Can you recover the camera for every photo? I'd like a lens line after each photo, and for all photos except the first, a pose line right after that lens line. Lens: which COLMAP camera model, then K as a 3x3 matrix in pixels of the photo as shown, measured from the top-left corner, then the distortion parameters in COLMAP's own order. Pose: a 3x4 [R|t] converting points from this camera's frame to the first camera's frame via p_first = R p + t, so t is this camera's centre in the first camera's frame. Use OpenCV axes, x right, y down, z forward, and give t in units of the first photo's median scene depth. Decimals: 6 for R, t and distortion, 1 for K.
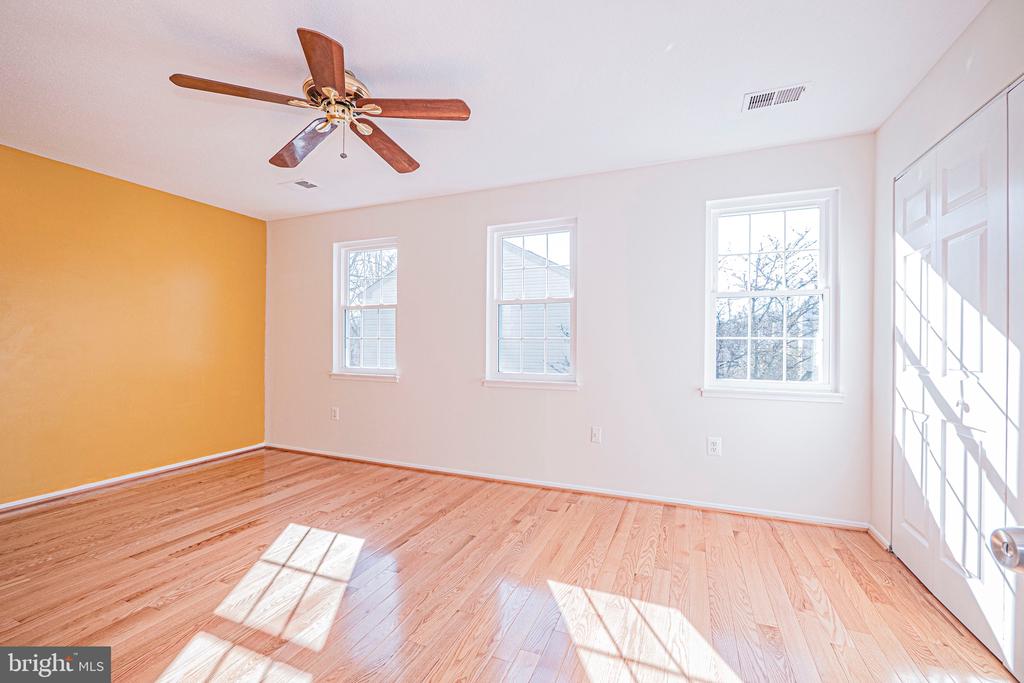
lens RADIAL K [[432.0, 0, 508.0], [0, 432.0, 345.2], [0, 0, 1]] dist [-0.006395, 0.001544]
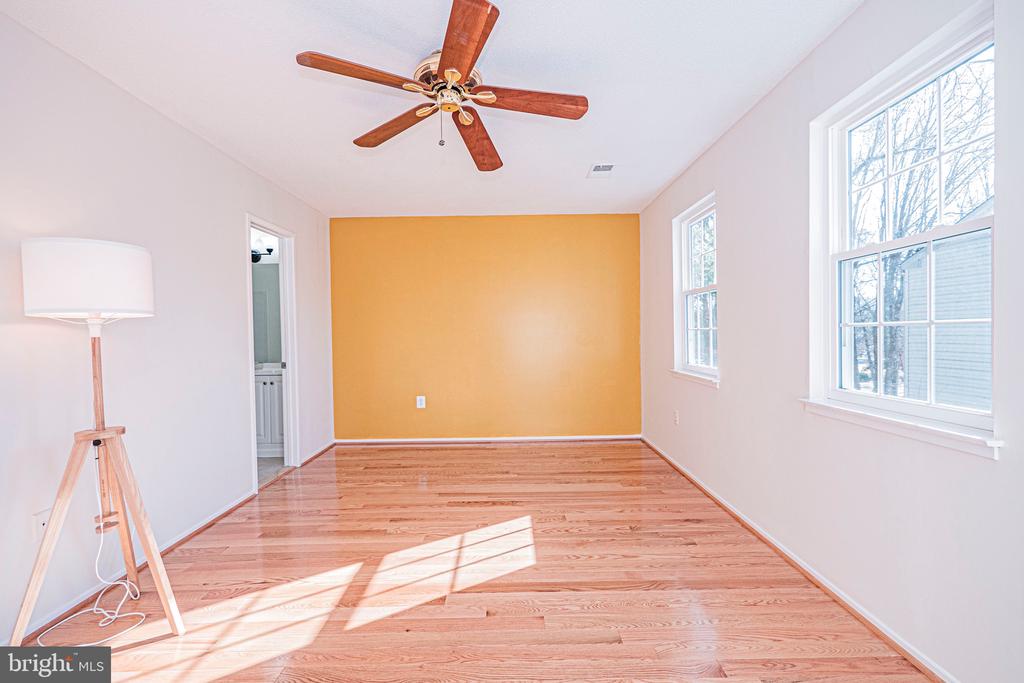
lens RADIAL K [[432.0, 0, 514.2], [0, 432.0, 343.1], [0, 0, 1]] dist [-0.006395, 0.001544]
pose [[0.394897, 0.009362, -0.918678, 0.433197], [0.011365, 0.999822, 0.015074, -0.010378], [0.918655, -0.016394, 0.394720, 0.598367]]
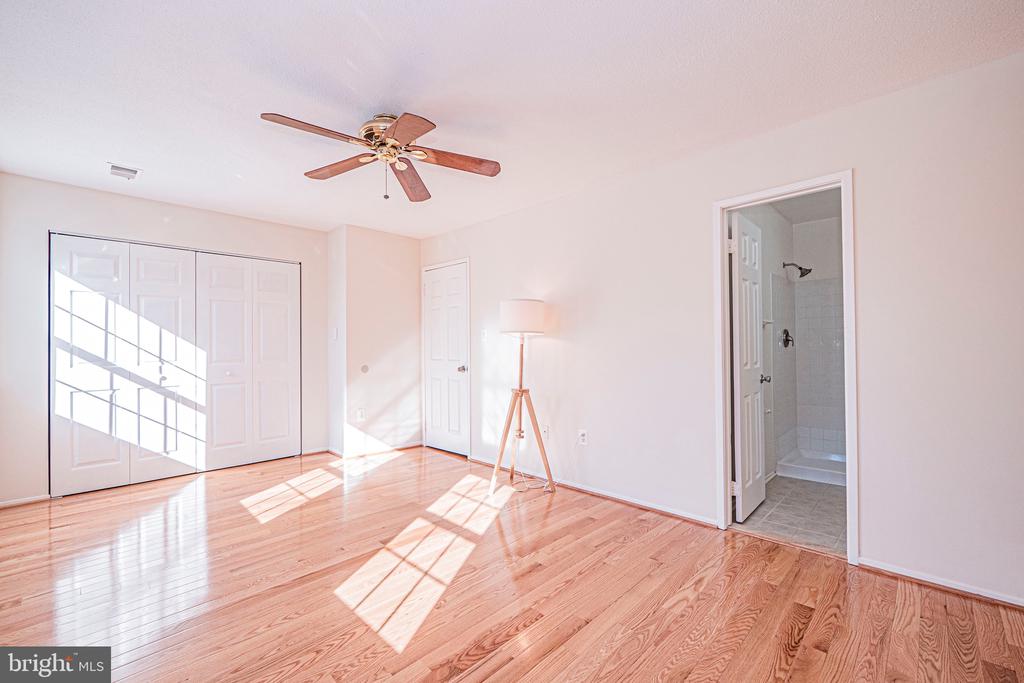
lens RADIAL K [[432.0, 0, 520.3], [0, 432.0, 341.2], [0, 0, 1]] dist [-0.006395, 0.001544]
pose [[-0.933767, 0.000492, 0.357880, -0.921508], [-0.001068, 0.999991, -0.004161, -0.022475], [-0.357879, -0.004267, -0.933758, 1.576847]]
